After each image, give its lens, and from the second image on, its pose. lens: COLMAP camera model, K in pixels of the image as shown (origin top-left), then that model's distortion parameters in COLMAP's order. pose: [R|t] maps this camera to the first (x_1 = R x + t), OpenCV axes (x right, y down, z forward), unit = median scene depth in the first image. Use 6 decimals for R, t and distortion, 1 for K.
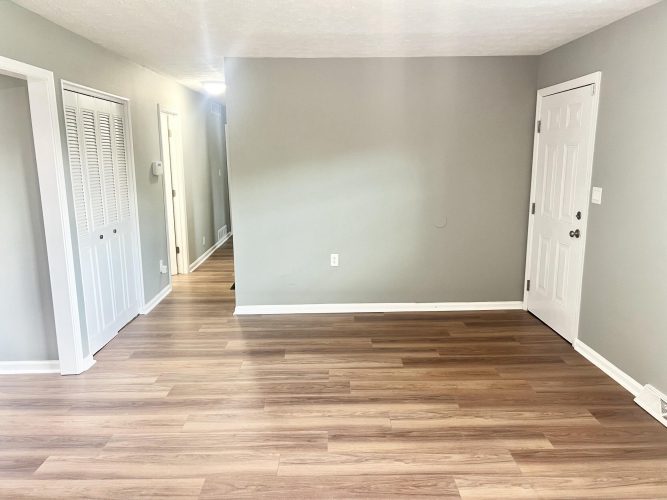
lens RADIAL K [[504.3, 0, 333.3], [0, 504.3, 250.4], [0, 0, 1]] dist [0.043654, -0.044935]
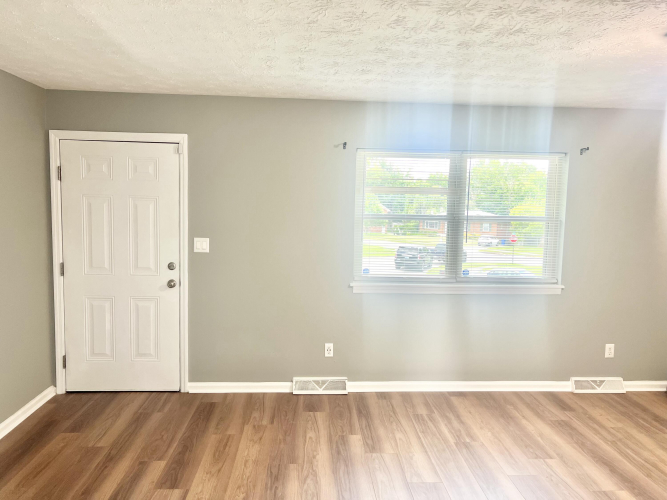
lens RADIAL K [[504.3, 0, 329.5], [0, 504.3, 252.1], [0, 0, 1]] dist [0.043654, -0.044935]
pose [[-0.045065, -0.082018, 0.995612, -0.608899], [0.167856, 0.981833, 0.088480, -0.147161], [-0.984781, 0.171107, -0.030479, 0.781602]]
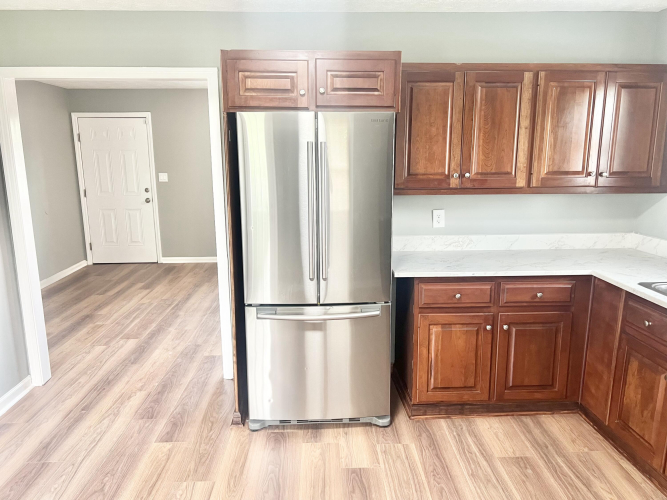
lens RADIAL K [[504.3, 0, 336.3], [0, 504.3, 251.1], [0, 0, 1]] dist [0.043654, -0.044935]
pose [[-0.015678, -0.186222, 0.982383, -1.450600], [0.196400, 0.962790, 0.185643, -0.069046], [-0.980399, 0.195850, 0.021479, 0.386672]]
